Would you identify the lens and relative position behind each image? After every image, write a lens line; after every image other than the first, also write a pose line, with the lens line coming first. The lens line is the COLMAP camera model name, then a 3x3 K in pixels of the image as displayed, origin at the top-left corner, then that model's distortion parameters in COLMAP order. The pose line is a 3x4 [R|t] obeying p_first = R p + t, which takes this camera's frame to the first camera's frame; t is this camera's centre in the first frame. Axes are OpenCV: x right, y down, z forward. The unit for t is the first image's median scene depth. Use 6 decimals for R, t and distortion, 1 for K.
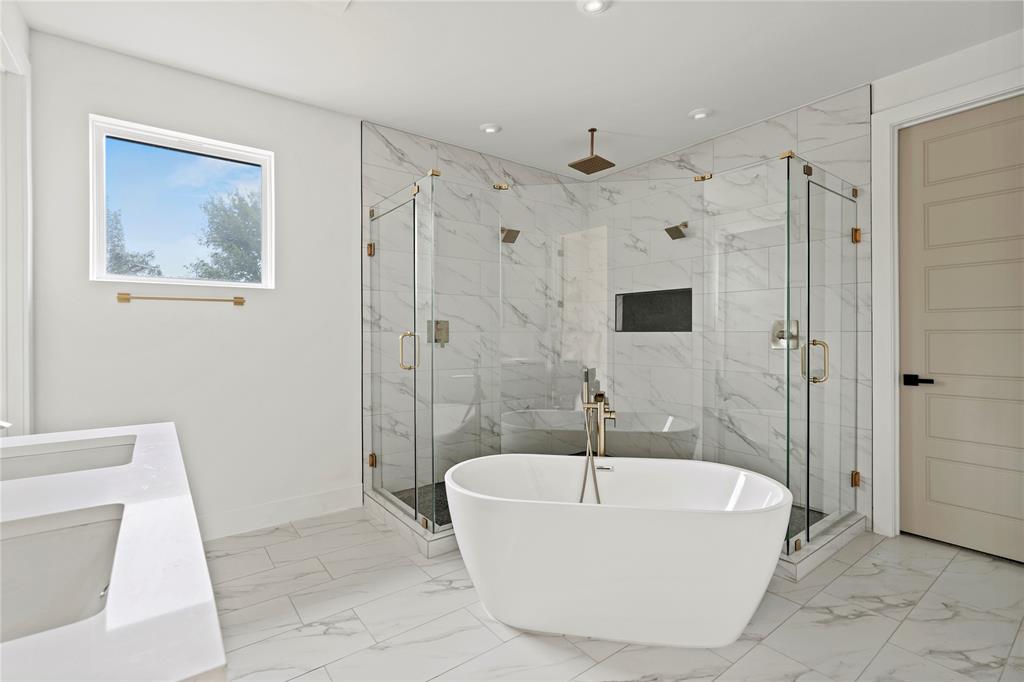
lens RADIAL K [[471.9, 0, 515.4], [0, 471.9, 338.5], [0, 0, 1]] dist [-0.001013, -0.000219]
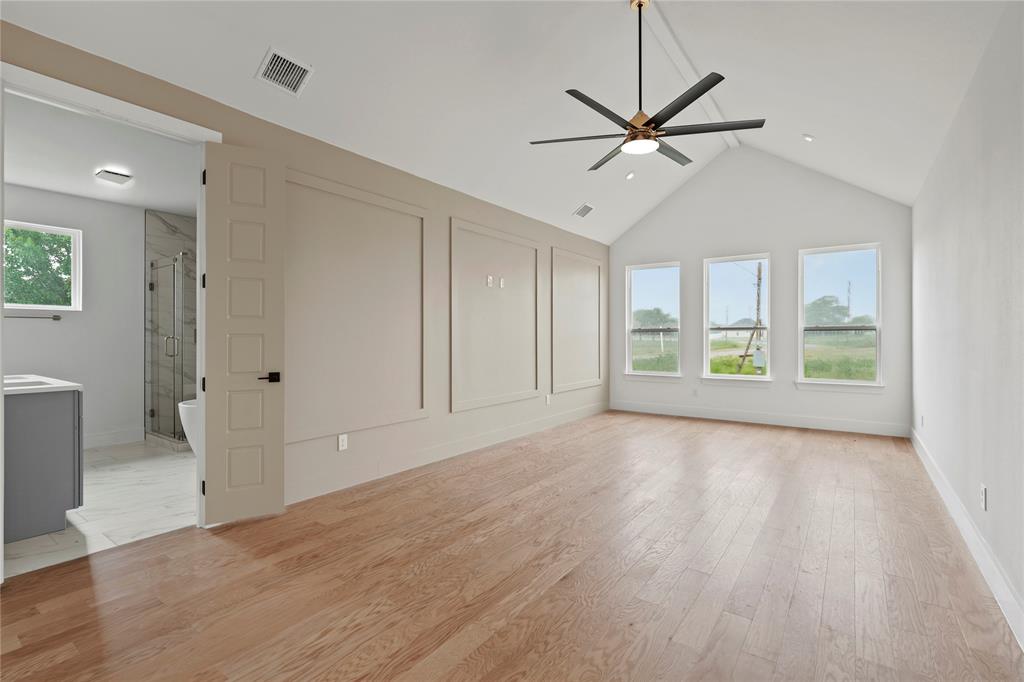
lens RADIAL K [[471.9, 0, 509.1], [0, 471.9, 336.2], [0, 0, 1]] dist [-0.001013, -0.000219]
pose [[0.957249, 0.002392, 0.289255, 0.420914], [-0.000805, 0.999984, -0.005608, -0.005314], [-0.289264, 0.005135, 0.957236, -0.956724]]
